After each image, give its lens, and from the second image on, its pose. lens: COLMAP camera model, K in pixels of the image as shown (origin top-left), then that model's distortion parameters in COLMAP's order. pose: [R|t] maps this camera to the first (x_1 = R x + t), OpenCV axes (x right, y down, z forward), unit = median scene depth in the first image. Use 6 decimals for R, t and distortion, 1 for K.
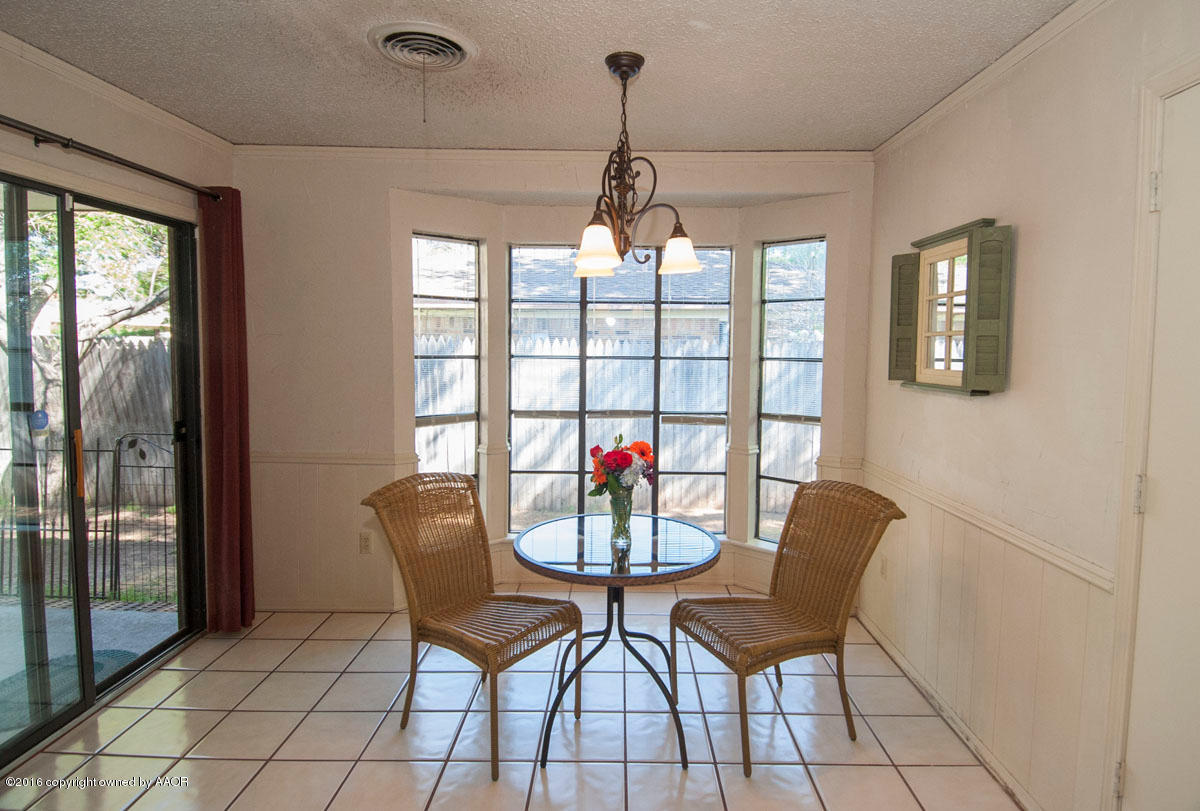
lens RADIAL K [[647.5, 0, 607.3], [0, 647.5, 386.4], [0, 0, 1]] dist [0.049020, -0.054814]
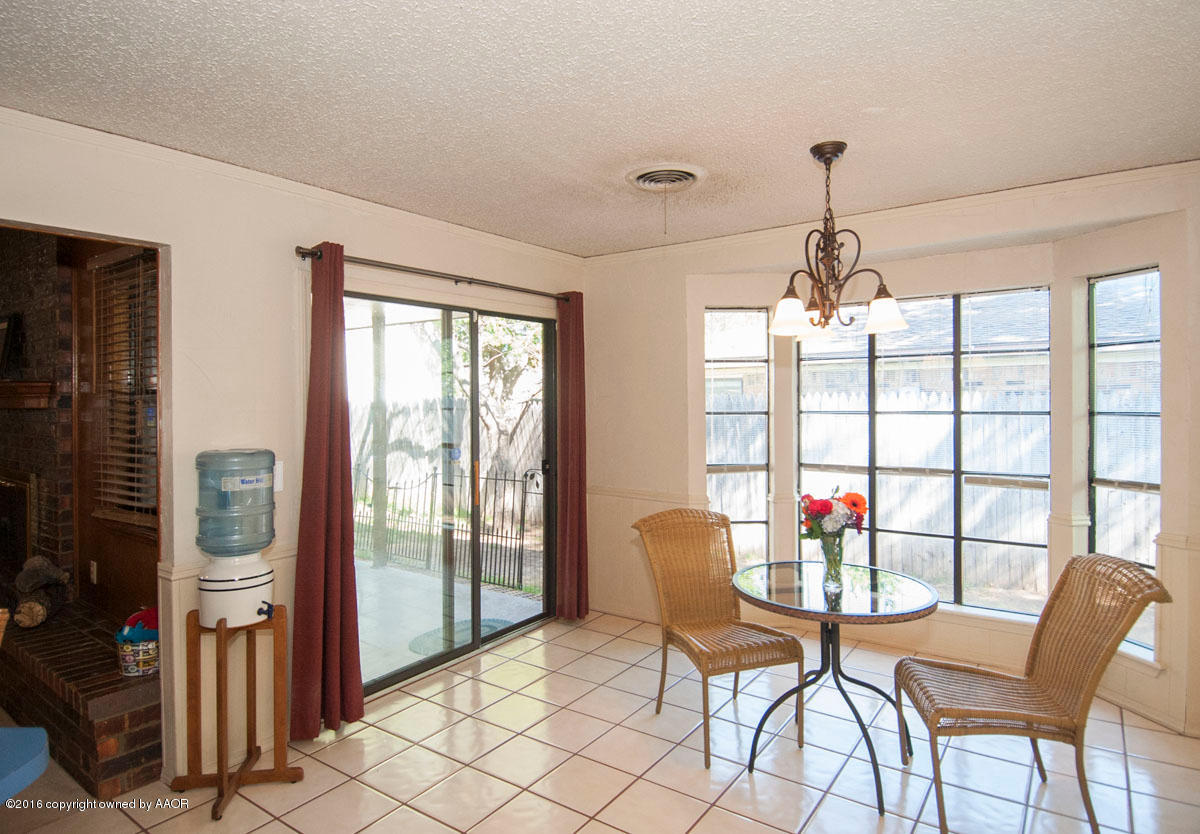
lens RADIAL K [[680.5, 0, 598.6], [0, 680.5, 402.0], [0, 0, 1]] dist [-0.001267, -0.002674]
pose [[0.810353, -0.014327, -0.585766, 0.300133], [-0.021476, 0.998303, -0.054127, 0.005892], [0.585548, 0.056443, 0.808670, -0.116624]]
